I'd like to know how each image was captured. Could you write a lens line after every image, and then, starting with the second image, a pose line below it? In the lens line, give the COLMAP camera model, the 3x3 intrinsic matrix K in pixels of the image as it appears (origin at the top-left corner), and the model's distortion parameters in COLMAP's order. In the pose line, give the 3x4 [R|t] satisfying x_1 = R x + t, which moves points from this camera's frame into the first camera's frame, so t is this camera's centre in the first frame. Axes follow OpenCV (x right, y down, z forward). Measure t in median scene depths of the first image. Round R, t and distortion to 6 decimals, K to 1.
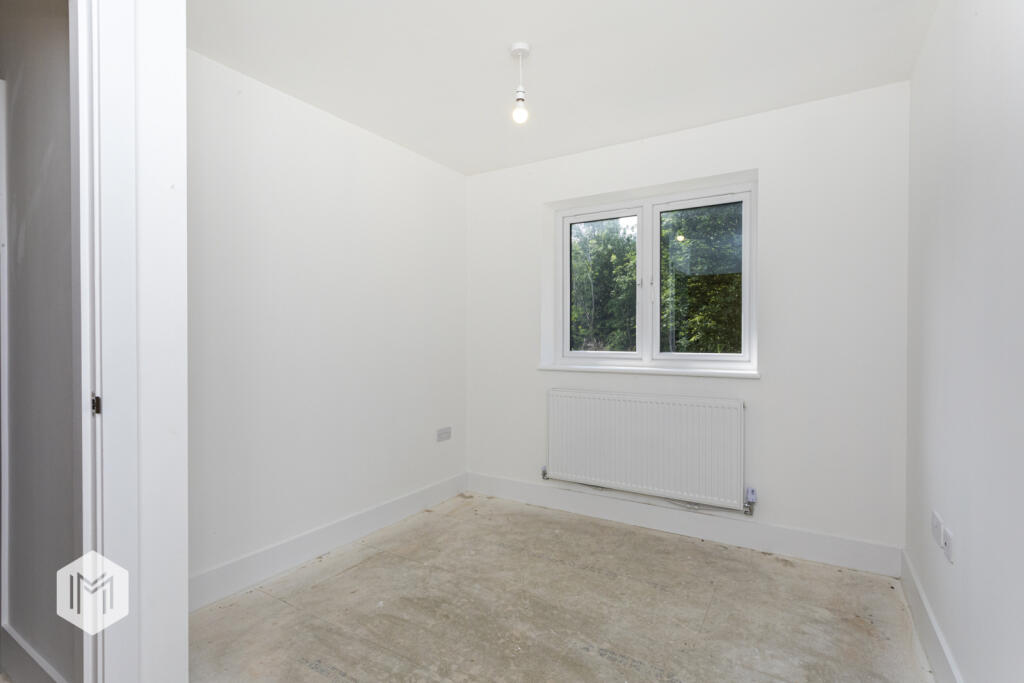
lens RADIAL K [[482.0, 0, 508.4], [0, 482.0, 342.0], [0, 0, 1]] dist [-0.000162, 0.002868]
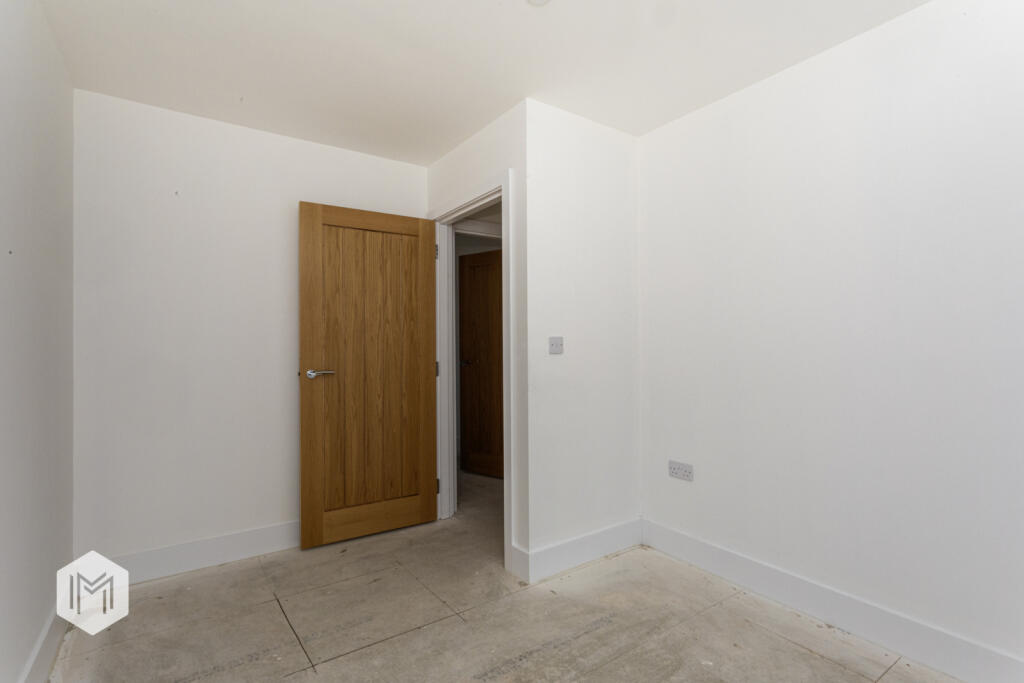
lens RADIAL K [[482.0, 0, 508.4], [0, 482.0, 338.9], [0, 0, 1]] dist [-0.000162, 0.002868]
pose [[-0.375927, 0.002240, -0.926647, 0.303912], [-0.004878, 0.999978, 0.004397, -0.008364], [0.926637, 0.006173, -0.375908, 0.475068]]
